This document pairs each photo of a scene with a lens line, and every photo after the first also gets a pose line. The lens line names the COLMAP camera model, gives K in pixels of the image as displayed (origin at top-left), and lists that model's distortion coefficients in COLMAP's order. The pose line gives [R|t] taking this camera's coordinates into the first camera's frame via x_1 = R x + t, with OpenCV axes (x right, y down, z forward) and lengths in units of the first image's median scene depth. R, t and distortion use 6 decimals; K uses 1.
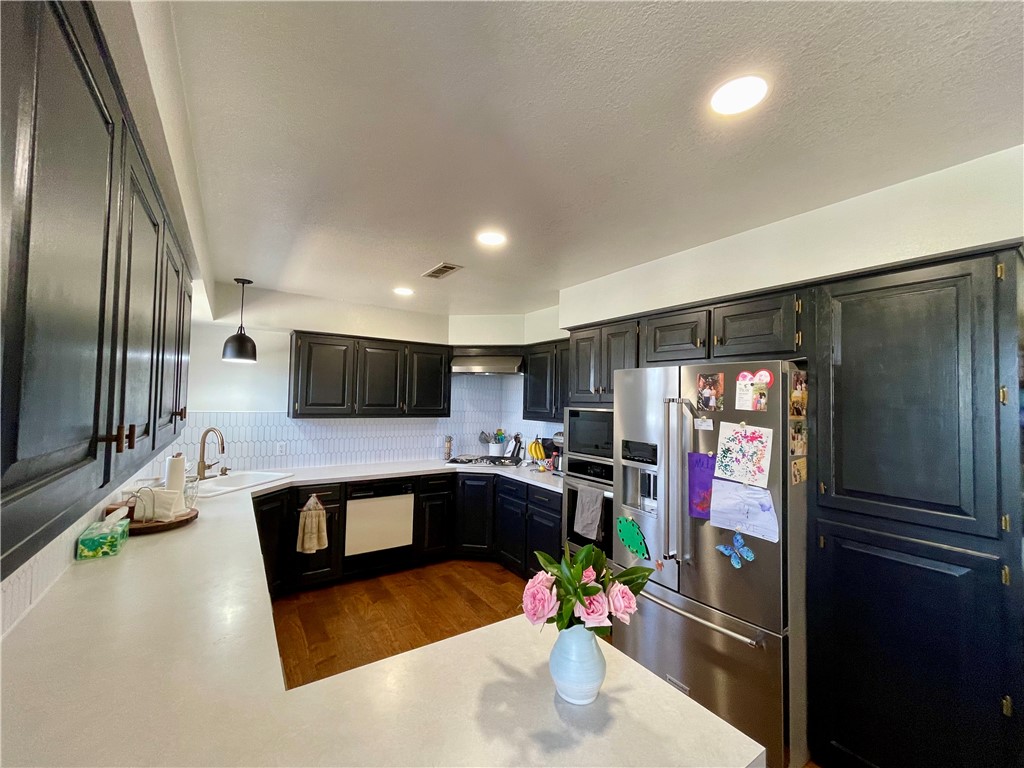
lens RADIAL K [[412.9, 0, 512.0], [0, 412.9, 384.0], [0, 0, 1]] dist [0.000655, 0.000004]
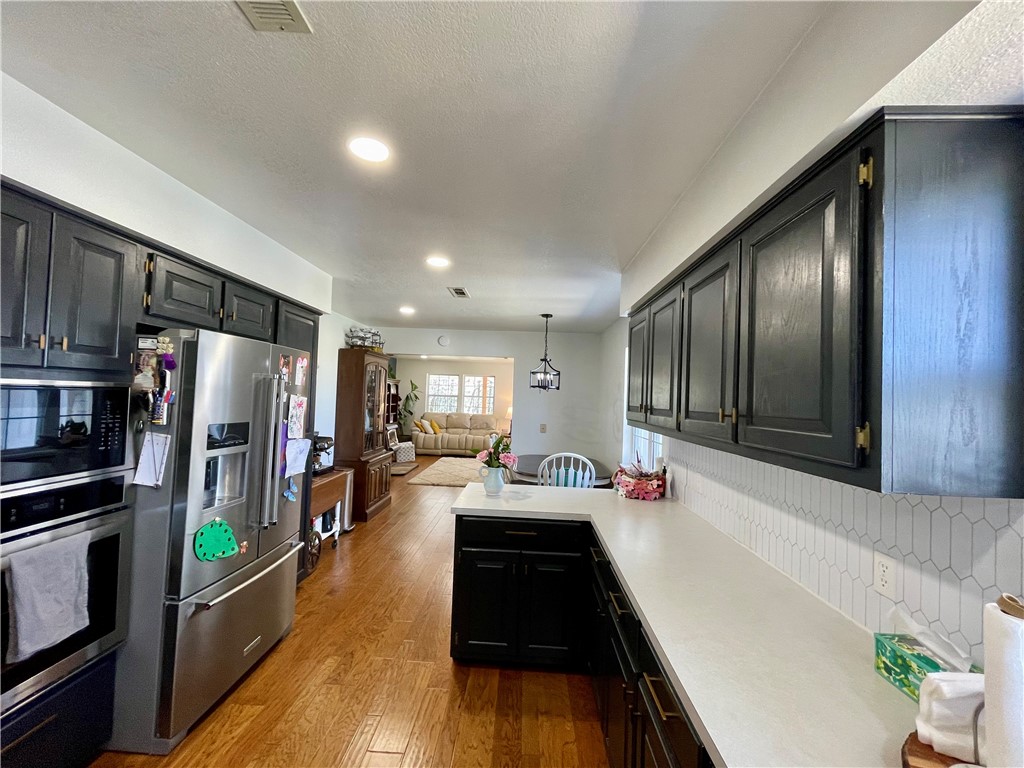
lens RADIAL K [[412.9, 0, 512.0], [0, 412.9, 384.0], [0, 0, 1]] dist [0.000655, 0.000004]
pose [[-0.804109, -0.029436, 0.593752, -0.785643], [-0.072187, 0.996217, -0.048373, 0.071397], [-0.590082, -0.081758, -0.803193, 1.617633]]
